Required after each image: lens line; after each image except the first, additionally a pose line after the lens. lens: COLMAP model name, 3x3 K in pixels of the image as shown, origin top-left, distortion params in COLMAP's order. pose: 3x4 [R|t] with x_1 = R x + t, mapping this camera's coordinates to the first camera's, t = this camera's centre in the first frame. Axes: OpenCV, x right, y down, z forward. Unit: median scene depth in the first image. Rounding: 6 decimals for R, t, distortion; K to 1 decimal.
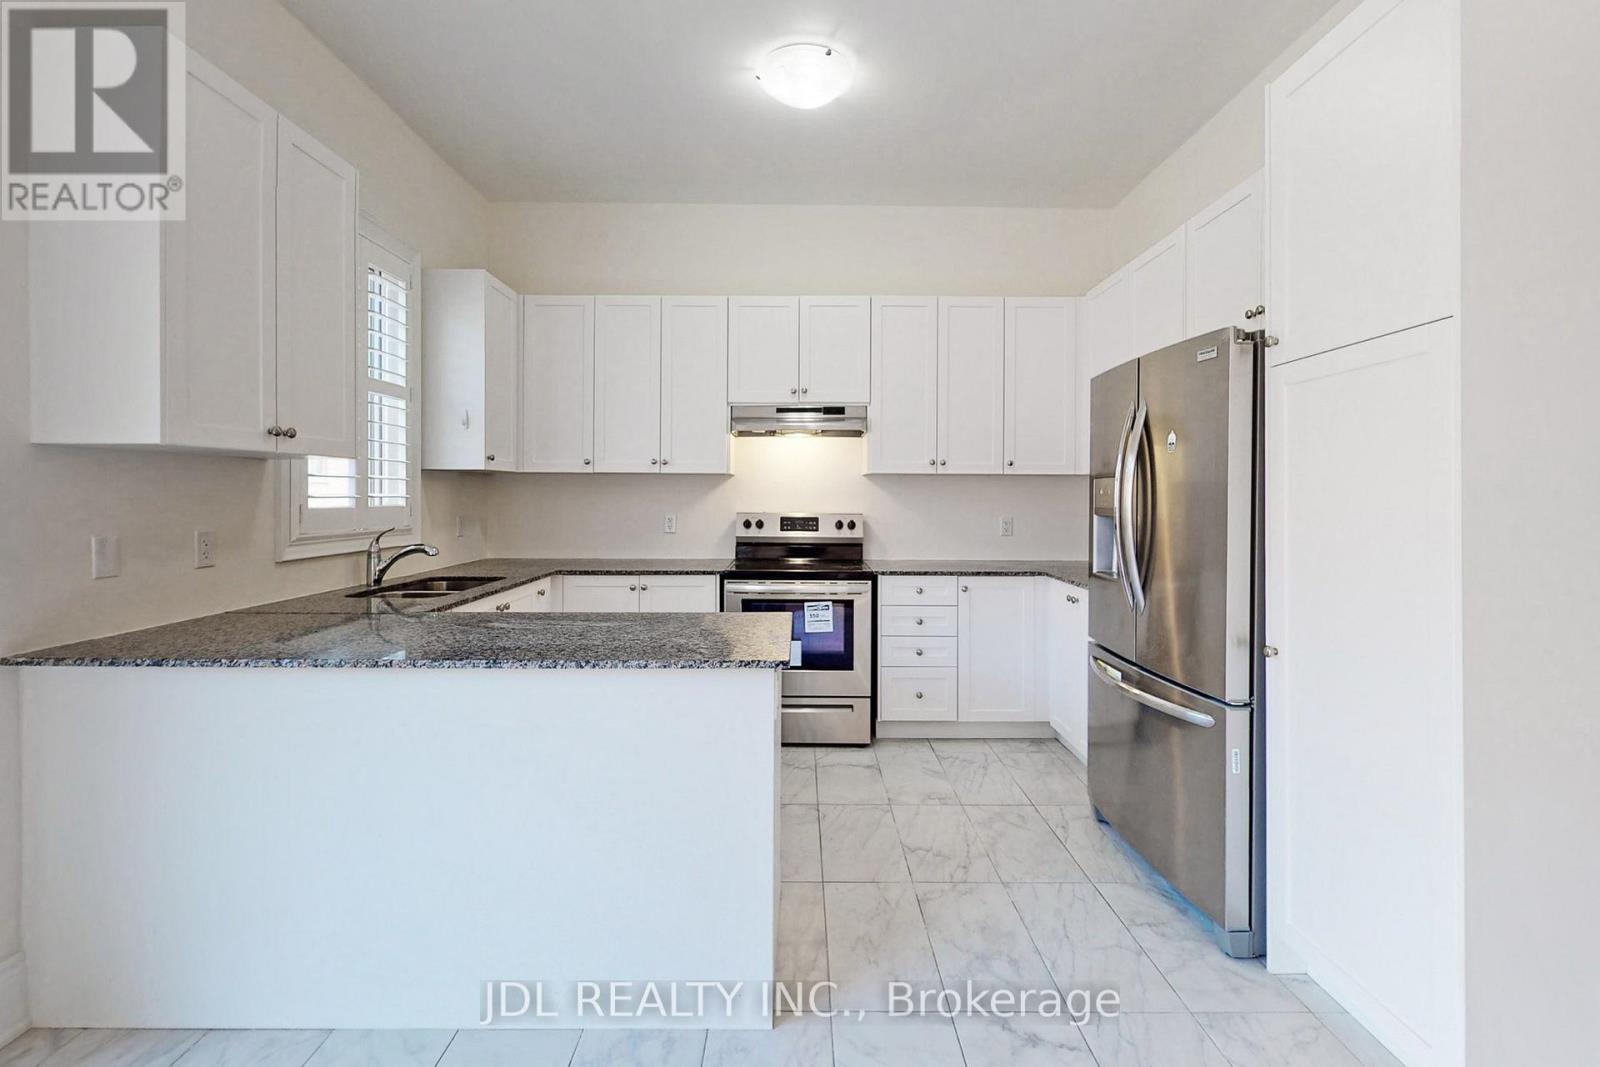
lens RADIAL K [[708.5, 0, 800.2], [0, 708.5, 496.7], [0, 0, 1]] dist [0.001434, -0.000021]
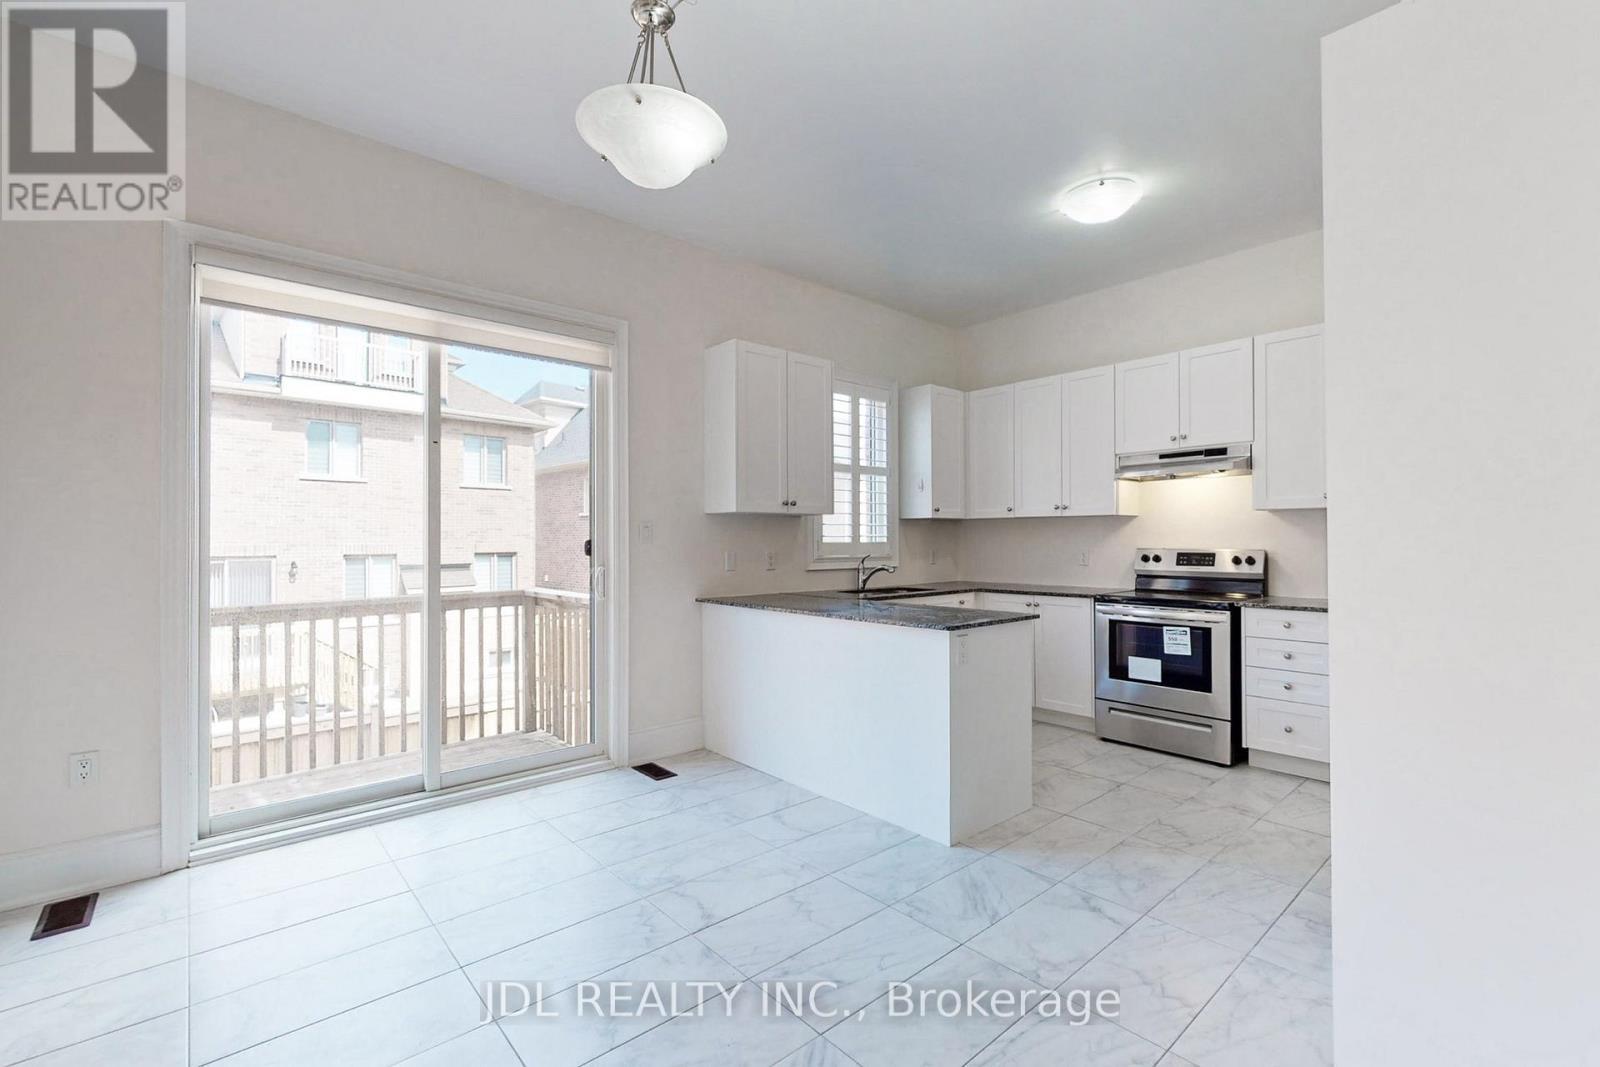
lens RADIAL K [[708.5, 0, 801.0], [0, 708.5, 529.0], [0, 0, 1]] dist [0.001434, -0.000021]
pose [[0.658299, -0.018972, -0.752517, 0.474853], [0.004406, 0.999762, -0.021352, 0.015227], [0.752744, 0.010740, 0.658226, -0.179526]]
